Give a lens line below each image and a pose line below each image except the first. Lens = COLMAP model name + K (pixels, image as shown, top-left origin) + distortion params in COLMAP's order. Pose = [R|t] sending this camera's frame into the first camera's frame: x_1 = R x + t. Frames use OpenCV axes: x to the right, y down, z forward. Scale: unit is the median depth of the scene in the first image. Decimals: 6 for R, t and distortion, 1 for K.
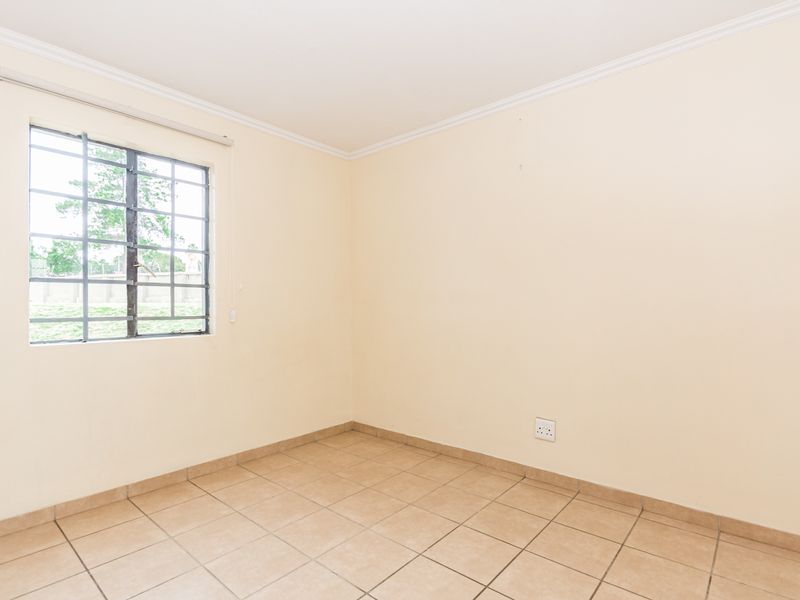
lens RADIAL K [[427.0, 0, 403.5], [0, 427.0, 290.5], [0, 0, 1]] dist [0.001586, -0.000632]
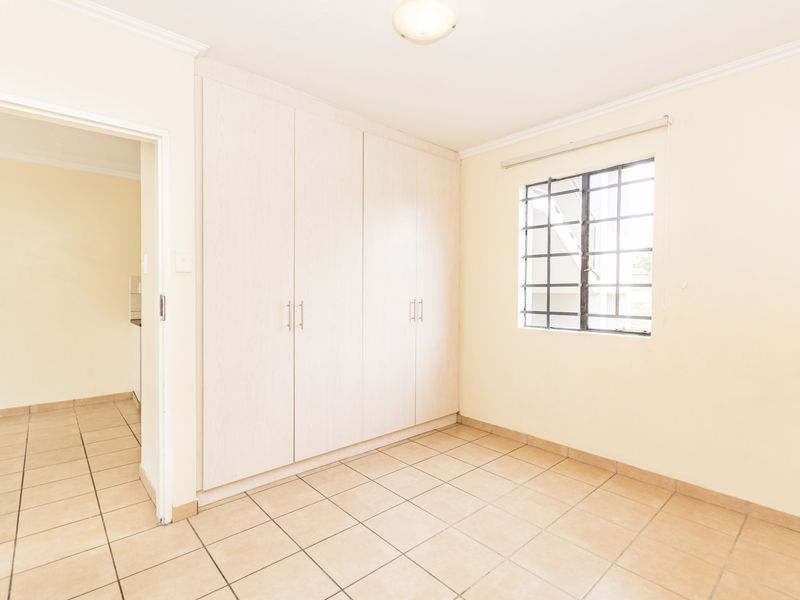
lens RADIAL K [[410.0, 0, 402.2], [0, 410.0, 287.4], [0, 0, 1]] dist [-0.000311, 0.000610]
pose [[-0.150879, -0.009883, -0.988503, 0.576409], [0.024242, 0.999612, -0.013694, -0.007200], [0.988255, -0.026030, -0.150581, 0.662456]]
